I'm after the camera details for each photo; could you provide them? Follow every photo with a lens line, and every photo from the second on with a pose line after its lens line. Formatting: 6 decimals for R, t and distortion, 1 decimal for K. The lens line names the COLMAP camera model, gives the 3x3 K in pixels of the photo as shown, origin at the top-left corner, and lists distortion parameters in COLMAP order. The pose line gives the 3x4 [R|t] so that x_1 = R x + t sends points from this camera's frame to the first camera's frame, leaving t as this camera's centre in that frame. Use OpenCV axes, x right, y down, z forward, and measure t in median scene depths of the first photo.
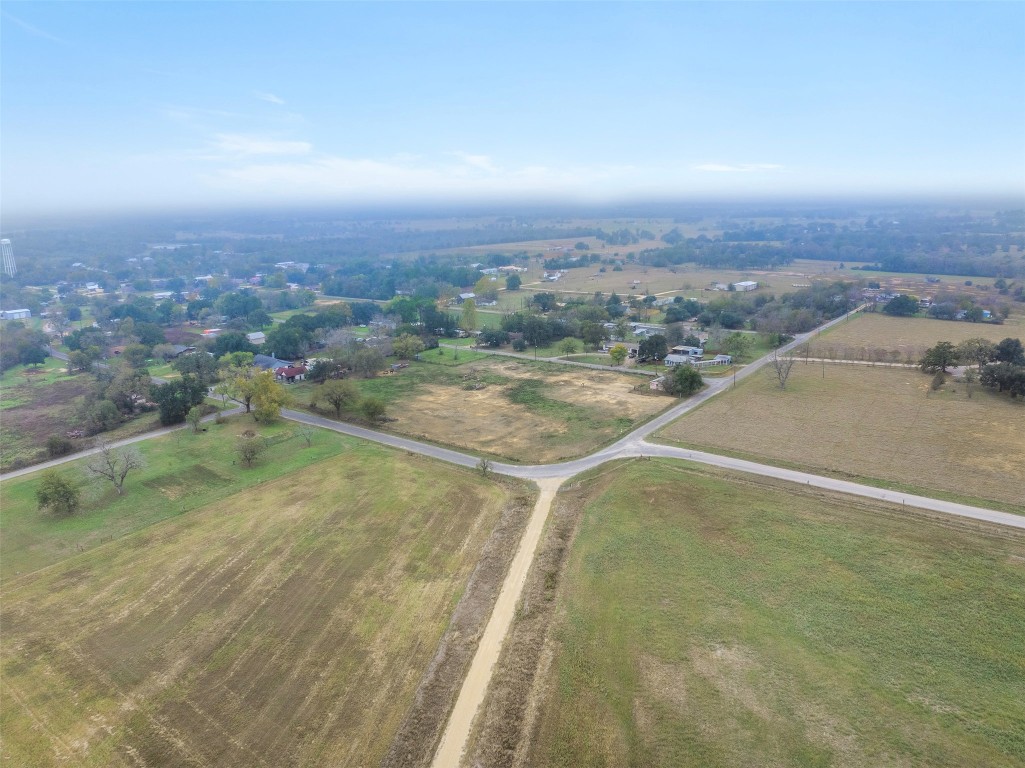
lens RADIAL K [[710.7, 0, 519.7], [0, 710.7, 383.4], [0, 0, 1]] dist [-0.006316, -0.040346]
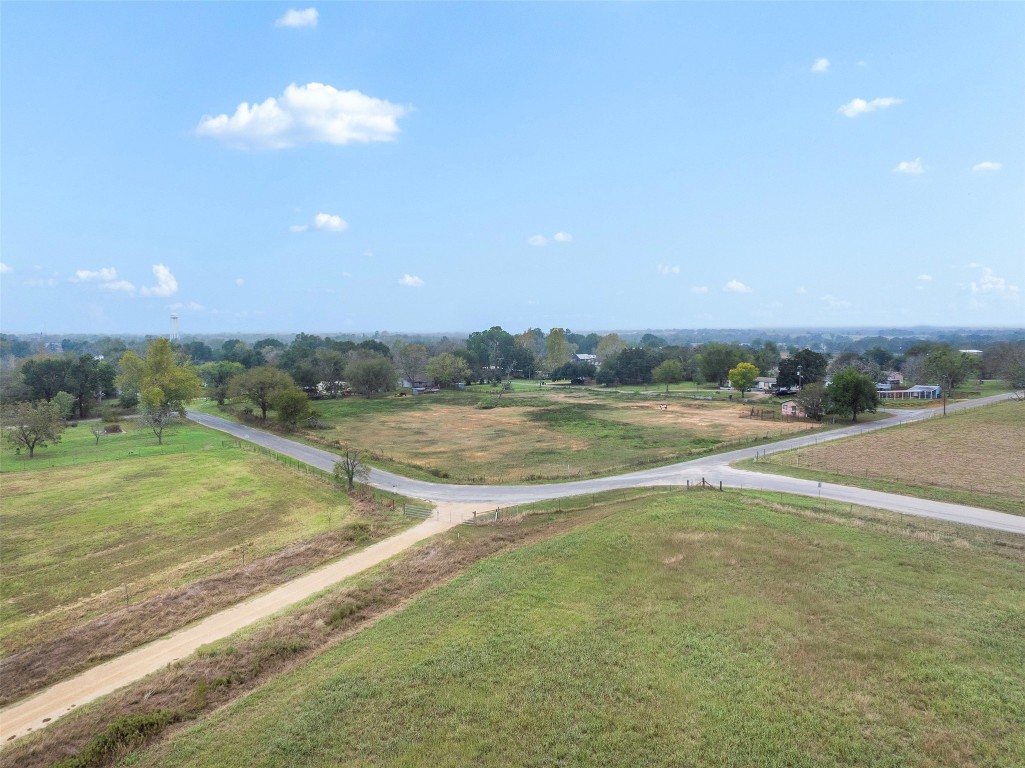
lens RADIAL K [[710.7, 0, 519.7], [0, 710.7, 383.4], [0, 0, 1]] dist [-0.006316, -0.040346]
pose [[0.964392, 0.031879, -0.262549, 0.150934], [-0.077261, 0.983364, -0.164396, 0.106786], [0.252941, 0.178827, 0.950811, 0.468820]]
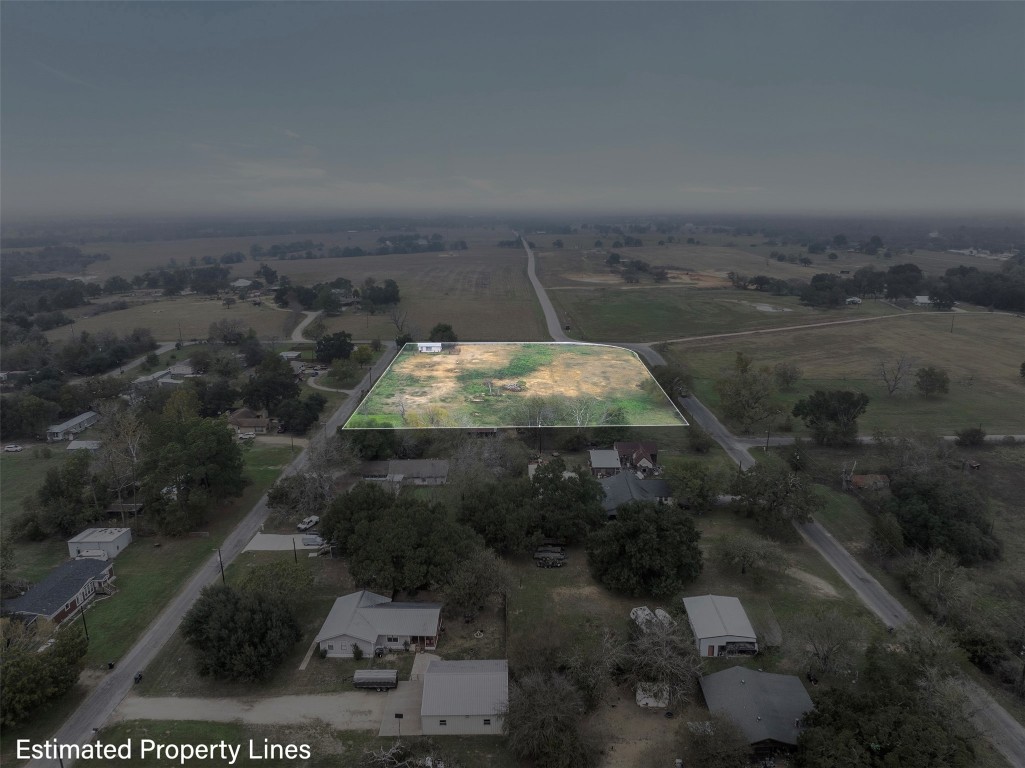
lens RADIAL K [[710.7, 0, 519.7], [0, 710.7, 383.4], [0, 0, 1]] dist [-0.006316, -0.040346]
pose [[-0.622367, -0.168528, 0.764367, -0.926159], [0.220000, 0.899515, 0.377455, -0.415124], [-0.751172, 0.403077, -0.522752, 1.778758]]
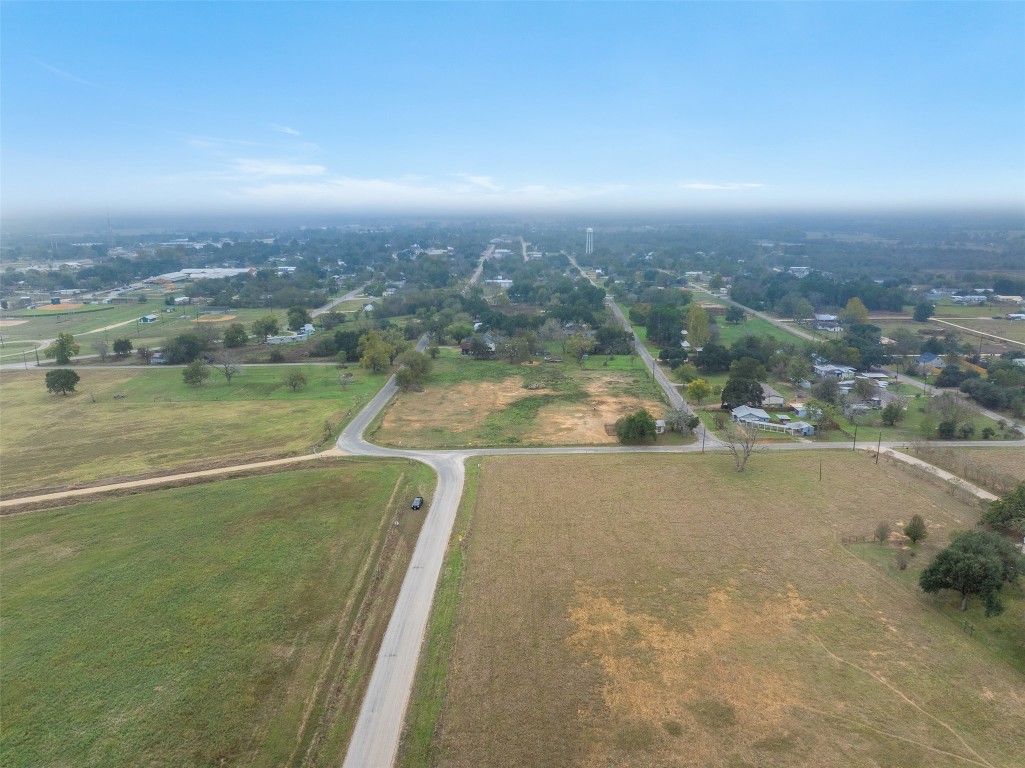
lens RADIAL K [[710.7, 0, 519.7], [0, 710.7, 383.4], [0, 0, 1]] dist [-0.006316, -0.040346]
pose [[0.597850, 0.207665, -0.774242, 0.883063], [-0.210171, 0.972680, 0.098601, -0.119050], [0.773566, 0.103774, 0.625161, 0.402648]]
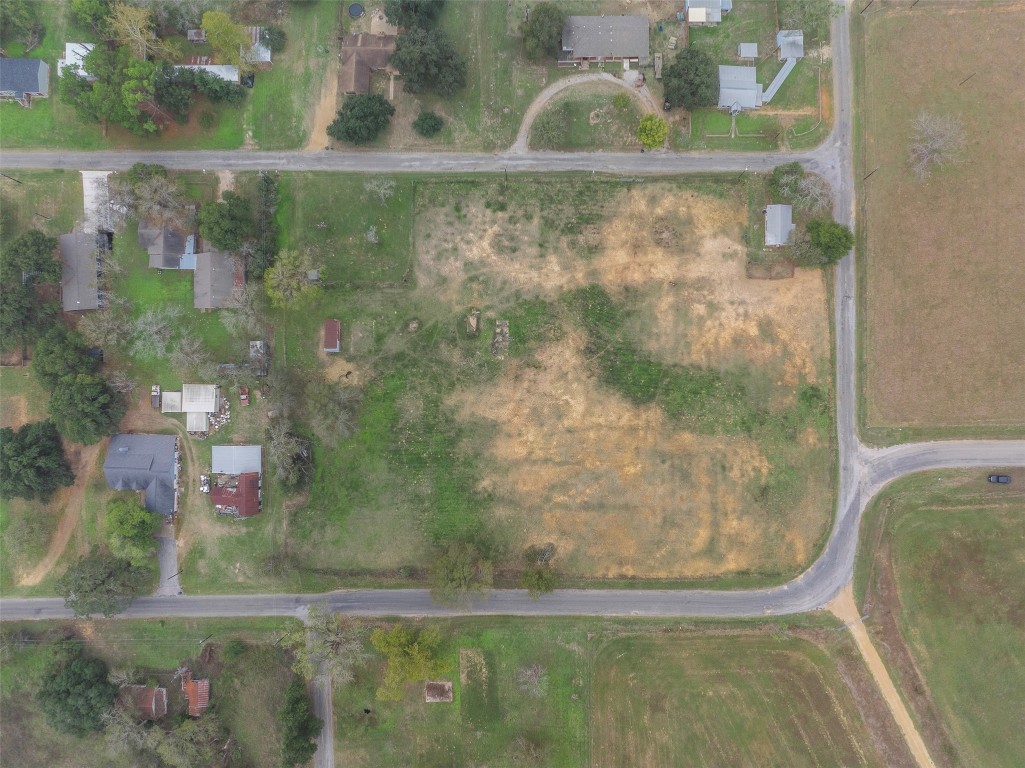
lens RADIAL K [[710.7, 0, 519.7], [0, 710.7, 383.4], [0, 0, 1]] dist [-0.006316, -0.040346]
pose [[0.788002, -0.614926, 0.030303, -0.122233], [0.146098, 0.234577, 0.961056, -0.757275], [-0.598087, -0.752887, 0.274687, 0.991245]]
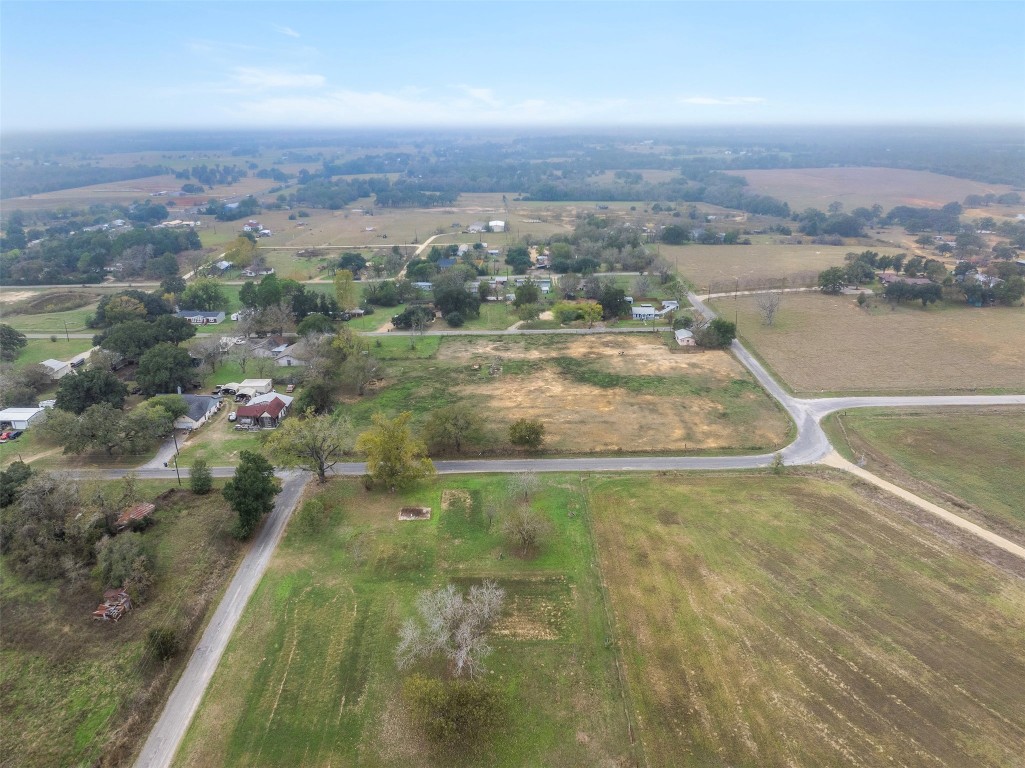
lens RADIAL K [[710.7, 0, 519.7], [0, 710.7, 383.4], [0, 0, 1]] dist [-0.006316, -0.040346]
pose [[0.785207, -0.202997, 0.585014, -0.681482], [0.146205, 0.978805, 0.143405, -0.135037], [-0.601725, -0.027071, 0.798244, 0.391990]]
